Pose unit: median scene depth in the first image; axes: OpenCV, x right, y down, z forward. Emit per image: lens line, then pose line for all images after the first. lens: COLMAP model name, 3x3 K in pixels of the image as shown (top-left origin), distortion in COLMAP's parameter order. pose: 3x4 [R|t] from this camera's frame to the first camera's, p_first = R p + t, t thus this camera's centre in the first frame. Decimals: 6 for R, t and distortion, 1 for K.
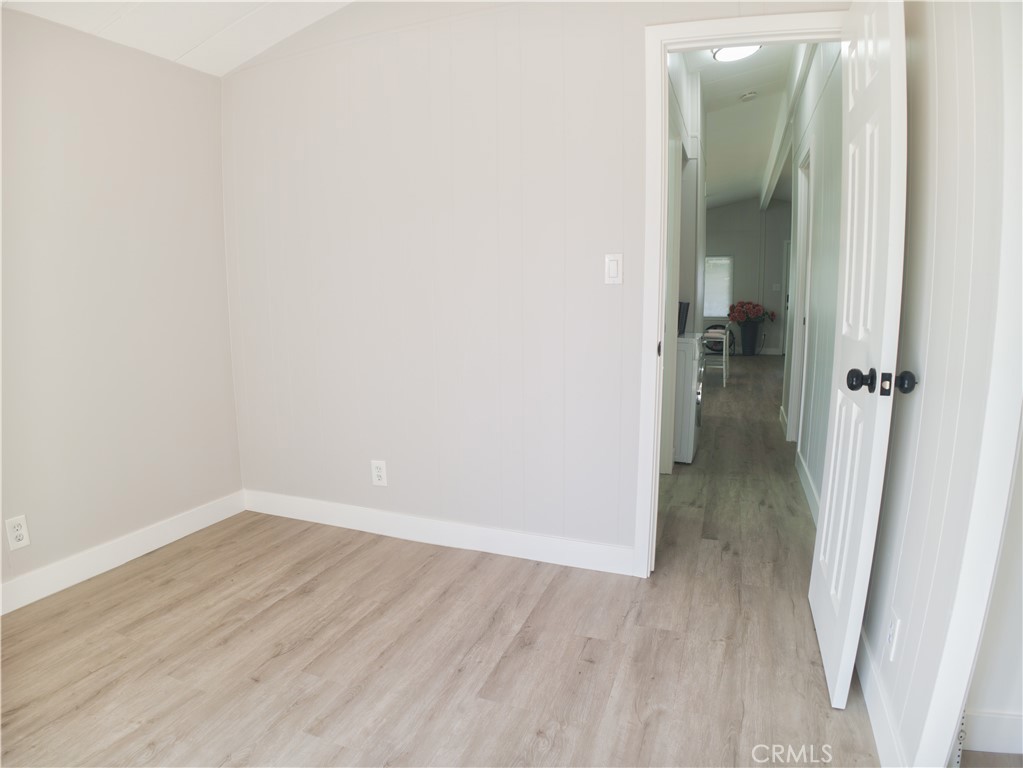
lens RADIAL K [[586.6, 0, 511.5], [0, 586.6, 384.0], [0, 0, 1]] dist [-0.147530, 0.020007]
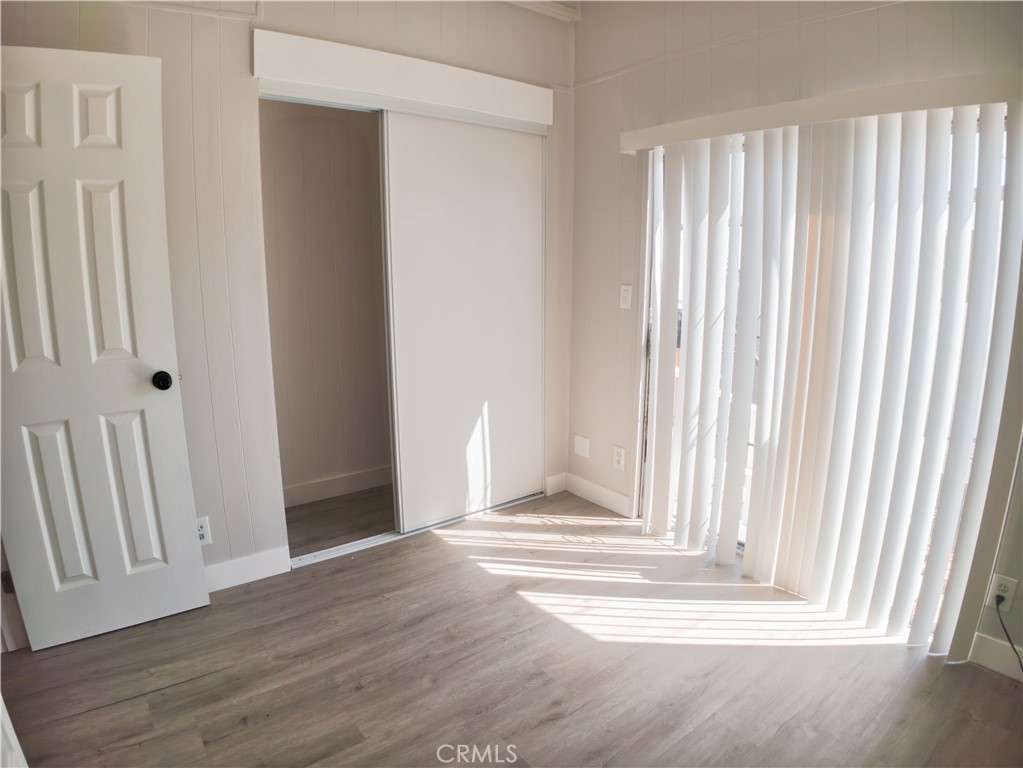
lens RADIAL K [[586.6, 0, 511.5], [0, 586.6, 384.0], [0, 0, 1]] dist [-0.147530, 0.020007]
pose [[-0.854926, -0.100952, 0.508832, -0.682301], [0.082383, 0.942011, 0.325311, -0.317241], [-0.512166, 0.320036, -0.797034, 1.374282]]
